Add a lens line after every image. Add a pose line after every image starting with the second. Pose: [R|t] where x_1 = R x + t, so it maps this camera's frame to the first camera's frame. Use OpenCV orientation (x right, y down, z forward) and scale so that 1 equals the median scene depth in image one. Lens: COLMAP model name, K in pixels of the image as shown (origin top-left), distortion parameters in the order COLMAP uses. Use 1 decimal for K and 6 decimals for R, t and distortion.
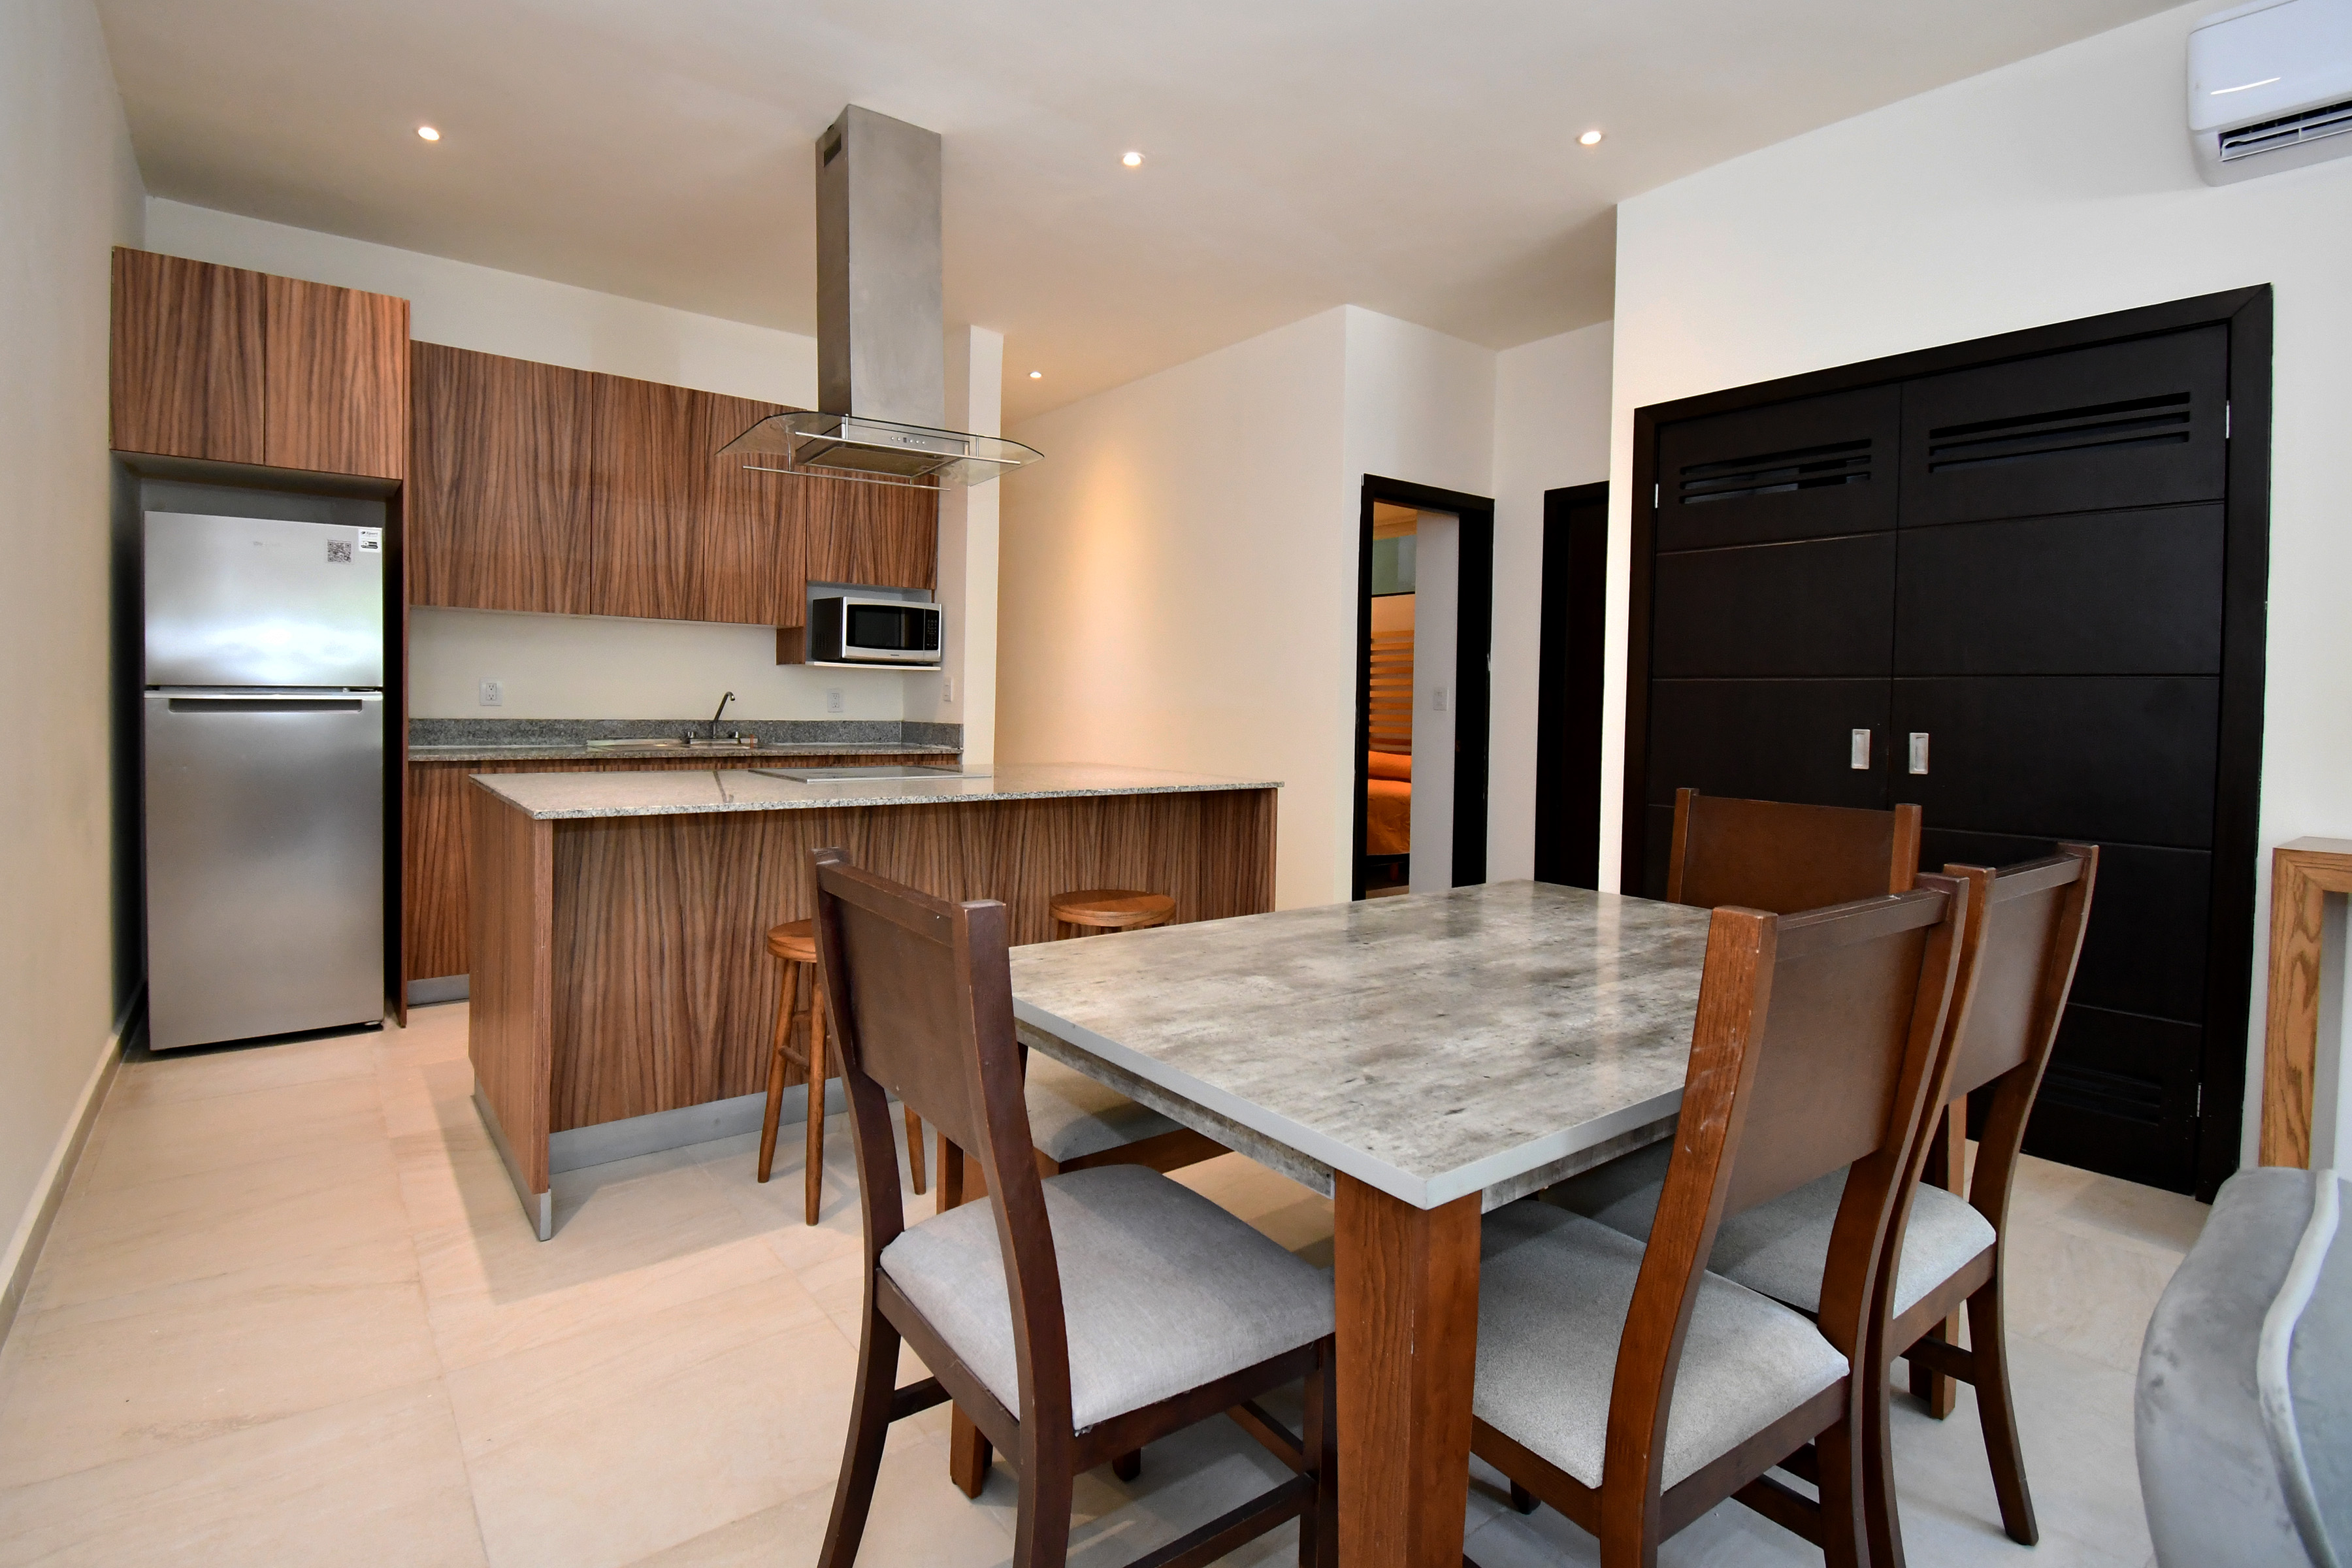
lens RADIAL K [[1065.8, 0, 1059.0], [0, 1065.8, 718.2], [0, 0, 1]] dist [0.018711, -0.012708]
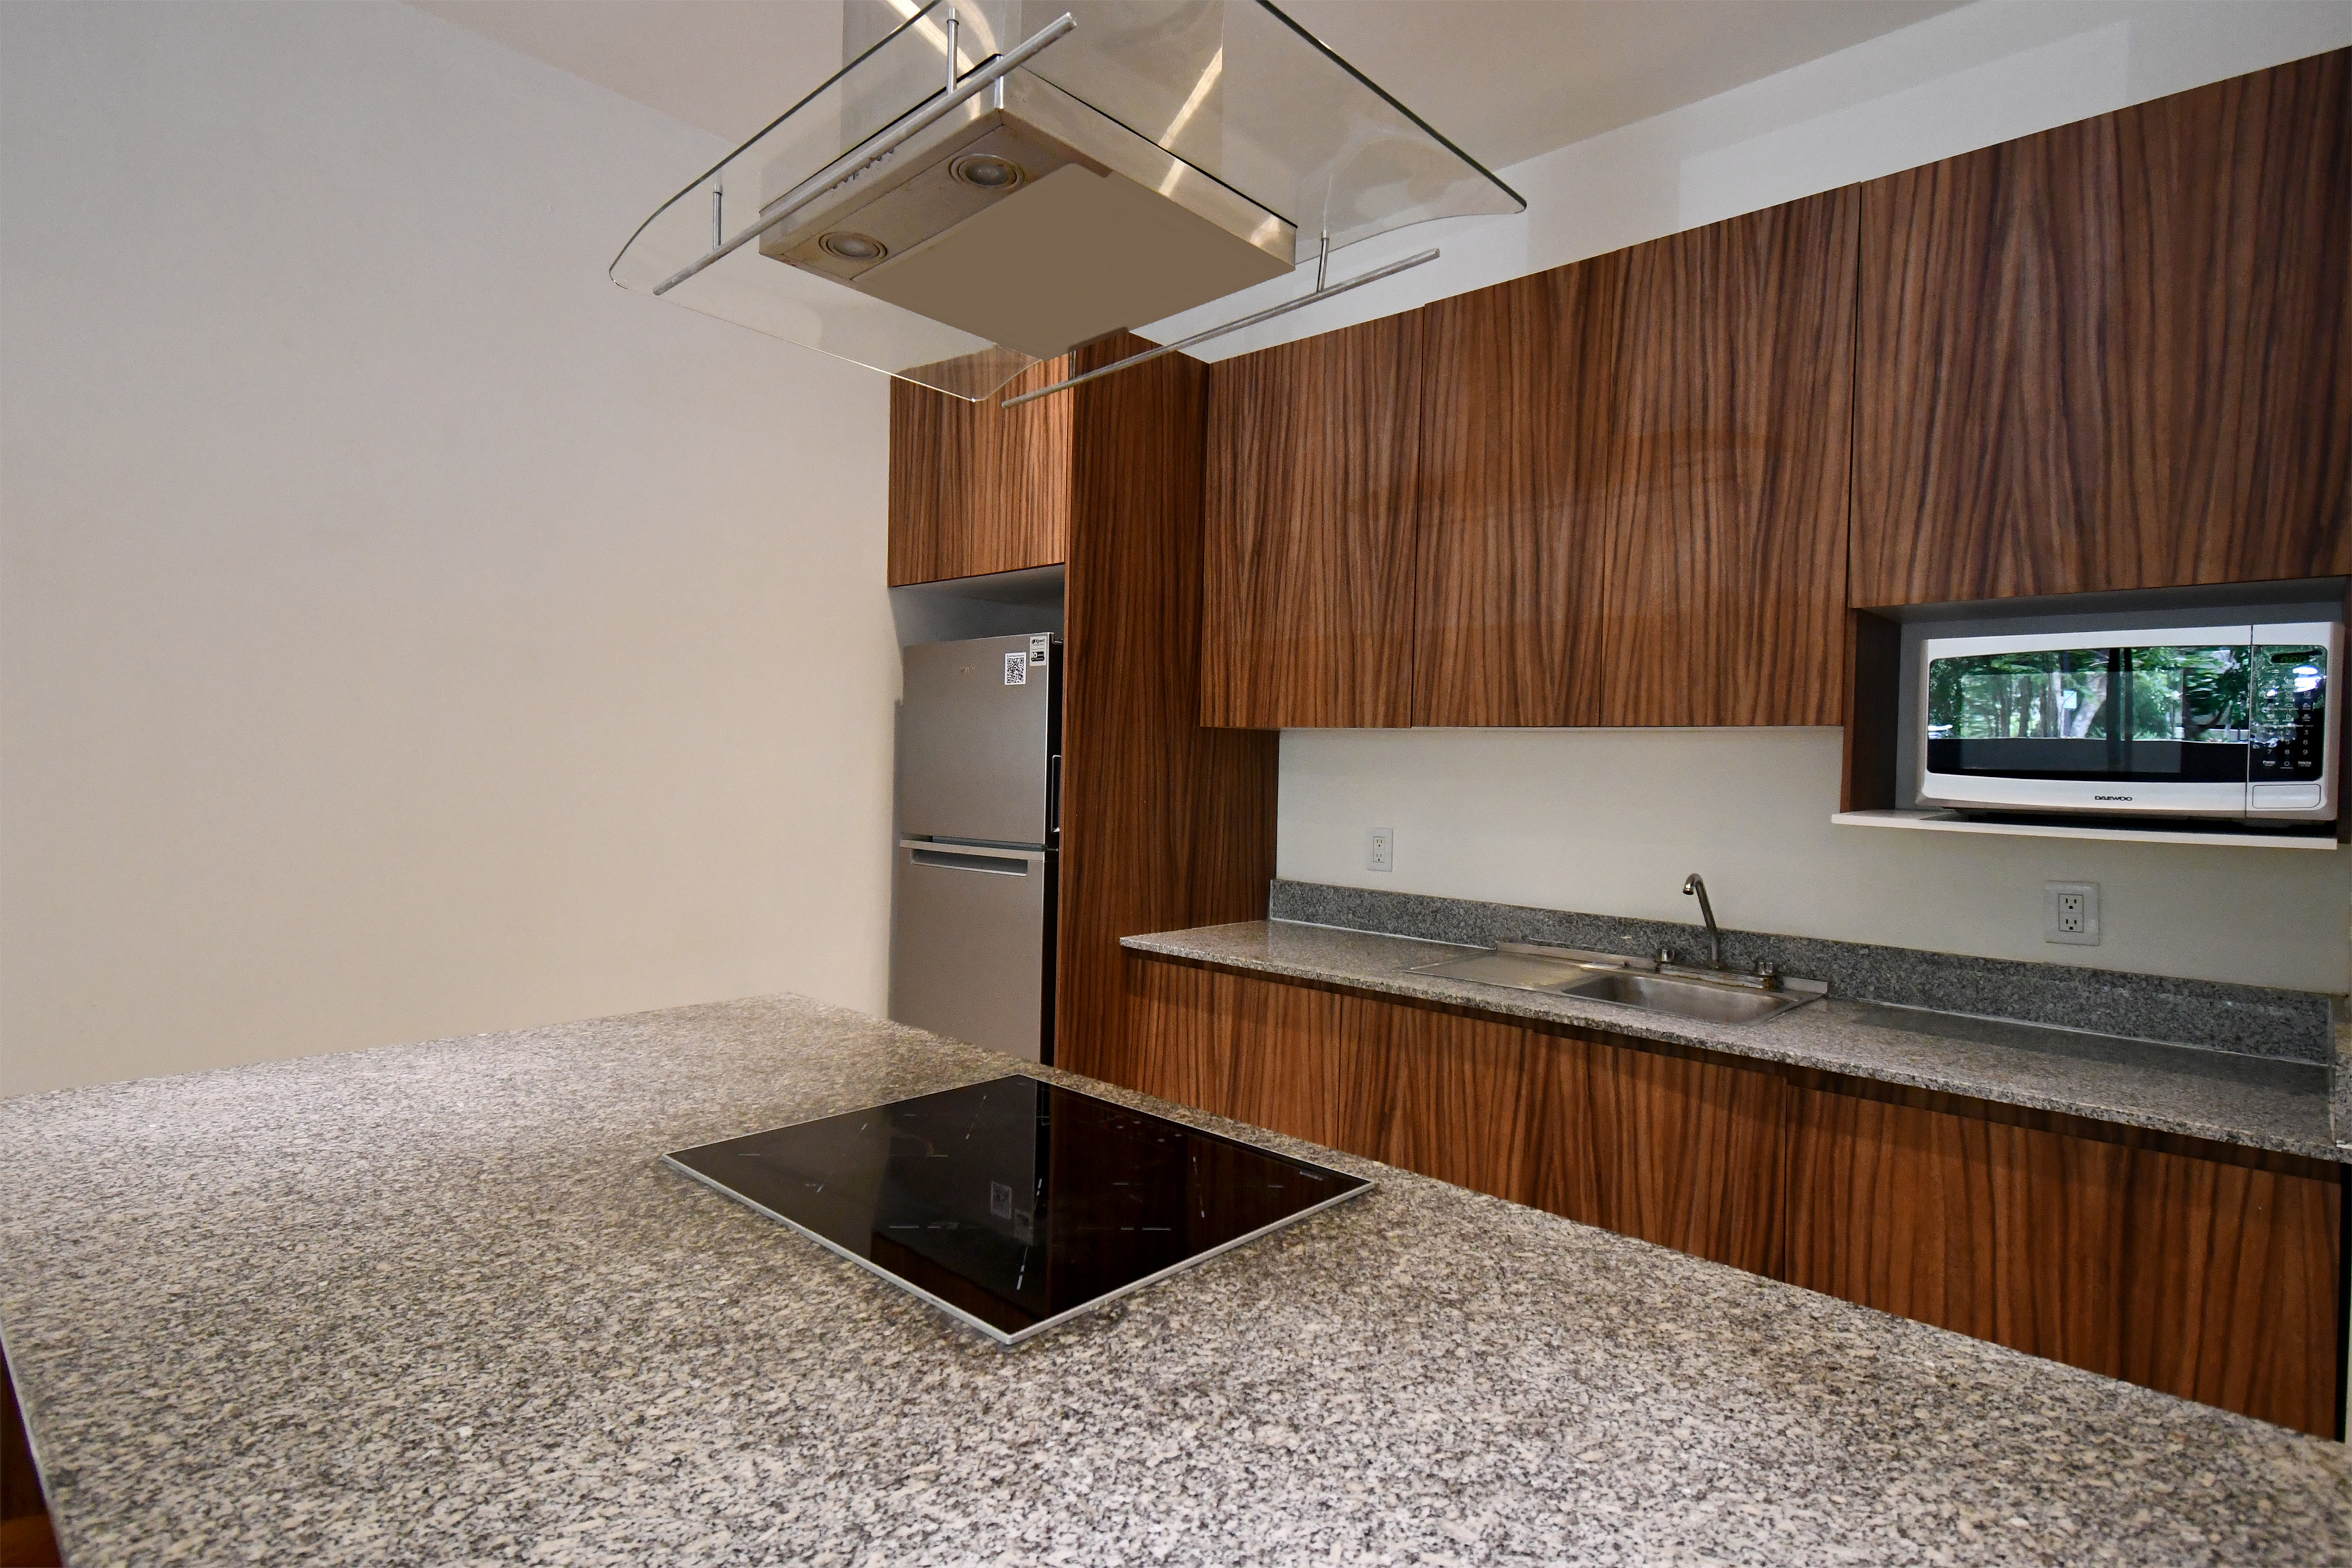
lens RADIAL K [[1188.6, 0, 1188.7], [0, 1188.6, 777.3], [0, 0, 1]] dist [0.028511, -0.010648]
pose [[0.241999, -0.000896, -0.970276, 0.161503], [-0.038796, 0.999191, -0.010599, -0.060460], [0.969501, 0.040207, 0.241769, 0.757049]]
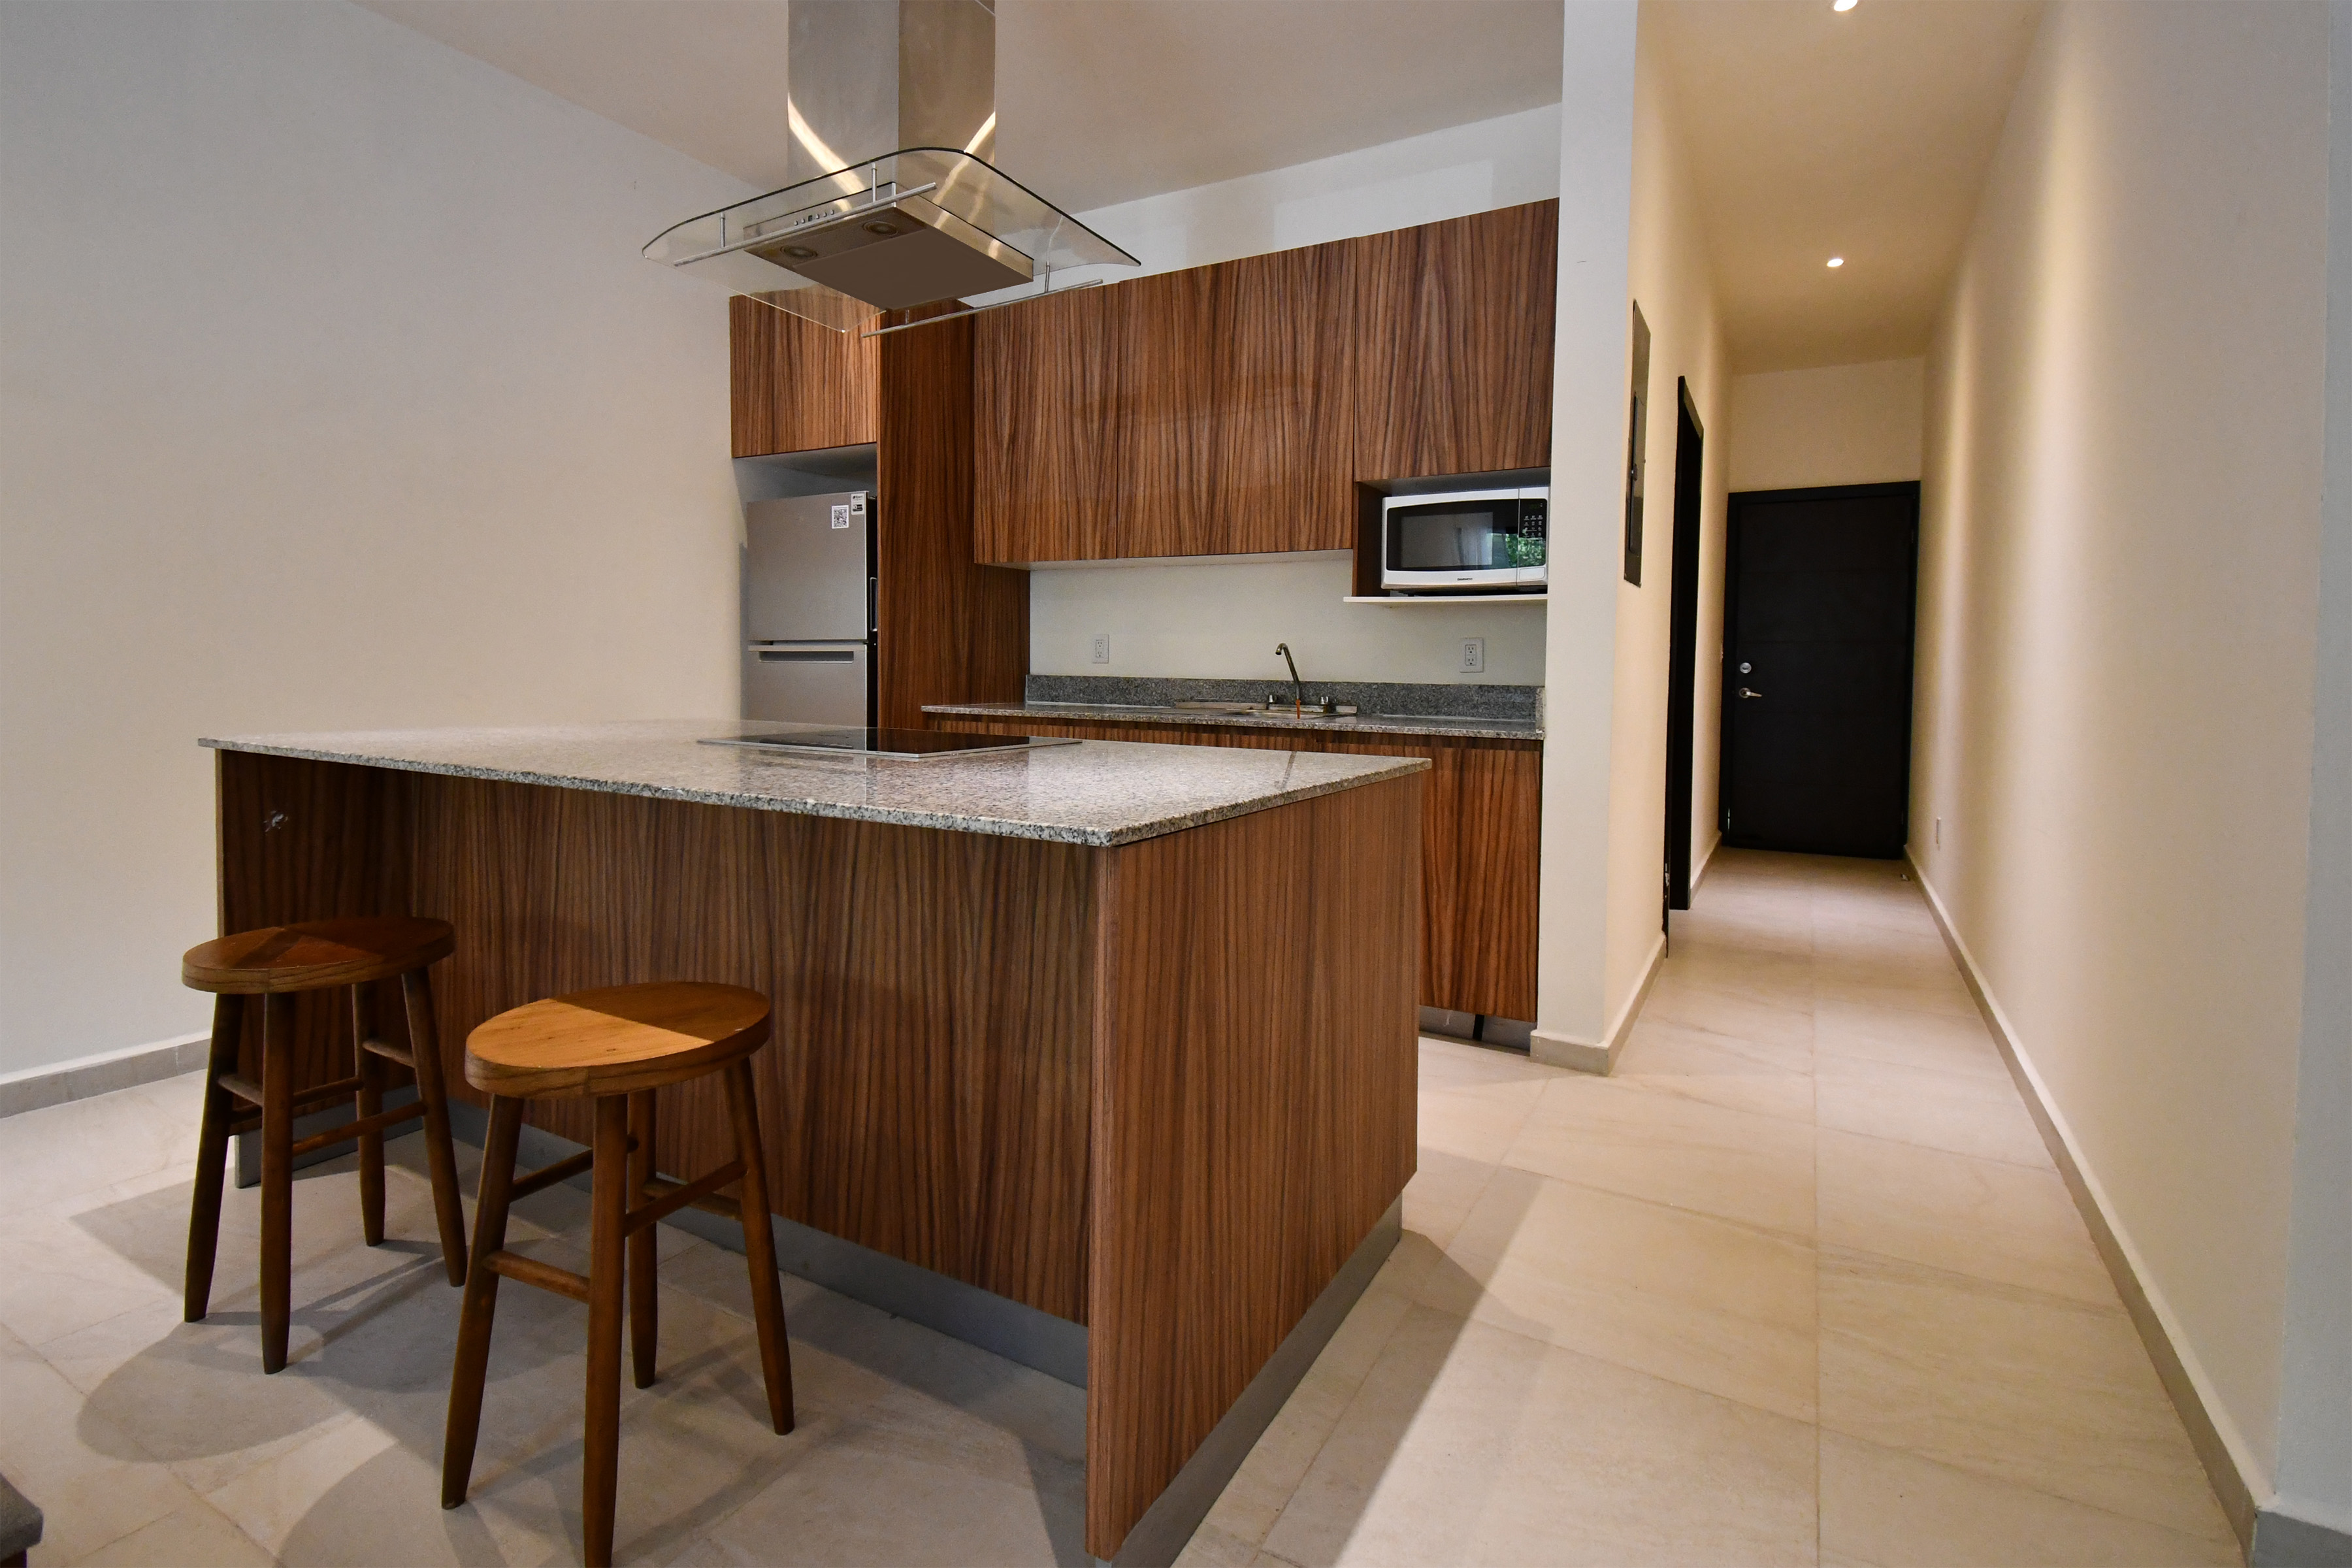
lens RADIAL K [[1065.8, 0, 1216.1], [0, 1065.8, 712.0], [0, 0, 1]] dist [0.018711, -0.012708]
pose [[0.468995, 0.027542, -0.882771, 0.402675], [-0.021895, 0.999569, 0.019554, 0.012332], [0.882929, 0.010158, 0.469396, 0.682866]]
